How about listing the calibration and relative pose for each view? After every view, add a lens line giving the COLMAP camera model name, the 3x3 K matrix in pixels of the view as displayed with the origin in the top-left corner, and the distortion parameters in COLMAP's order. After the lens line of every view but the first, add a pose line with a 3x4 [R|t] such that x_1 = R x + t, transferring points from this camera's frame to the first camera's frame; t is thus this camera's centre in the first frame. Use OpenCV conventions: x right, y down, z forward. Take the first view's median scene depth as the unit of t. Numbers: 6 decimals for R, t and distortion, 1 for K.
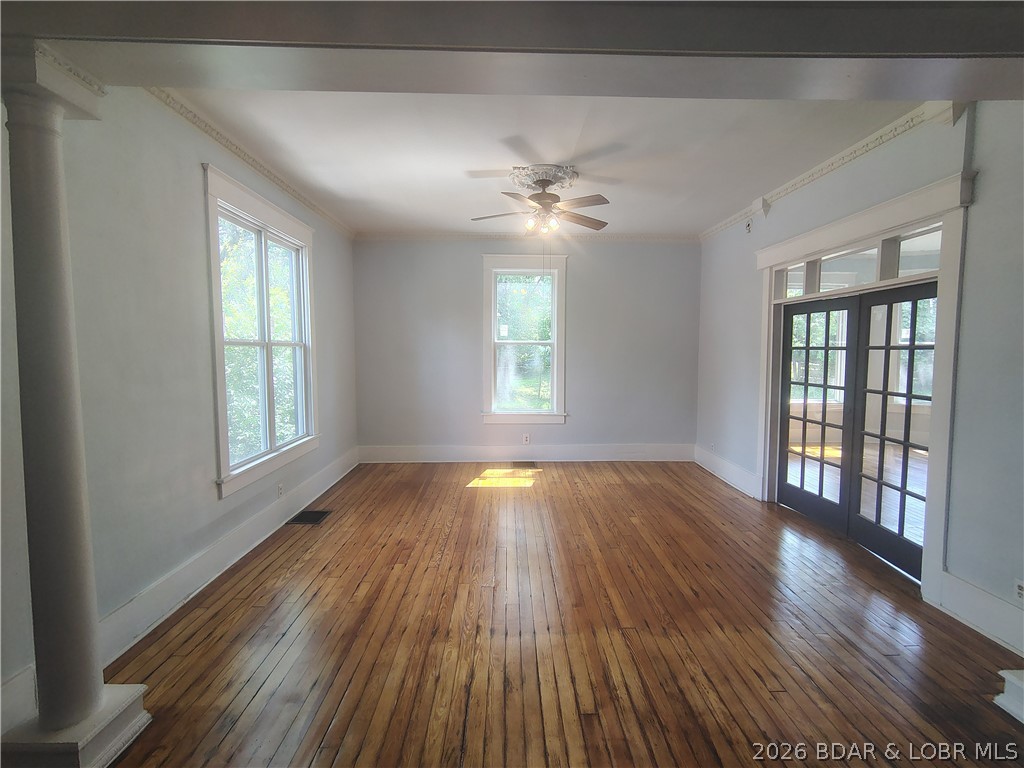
lens RADIAL K [[481.7, 0, 517.8], [0, 481.7, 385.7], [0, 0, 1]] dist [-0.008054, -0.000459]
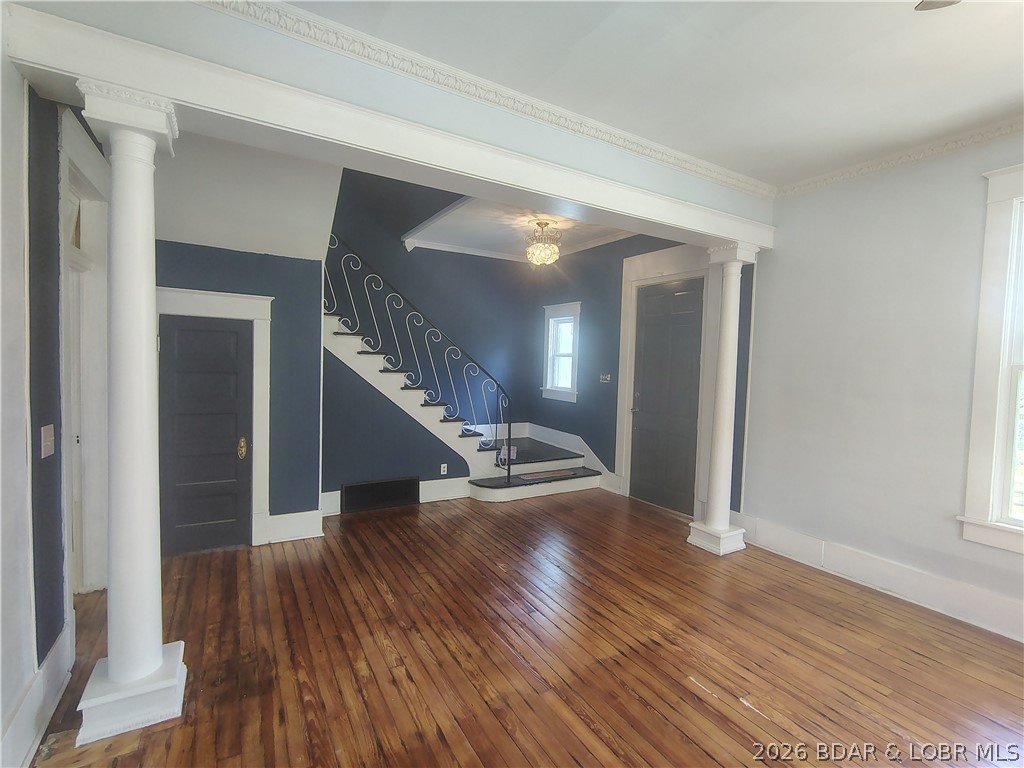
lens RADIAL K [[481.7, 0, 514.3], [0, 481.7, 381.3], [0, 0, 1]] dist [-0.008054, -0.000459]
pose [[-0.875261, -0.006233, -0.483610, 0.816843], [-0.066970, 0.991847, 0.108422, -0.145807], [0.478991, 0.127285, -0.868542, 1.938571]]
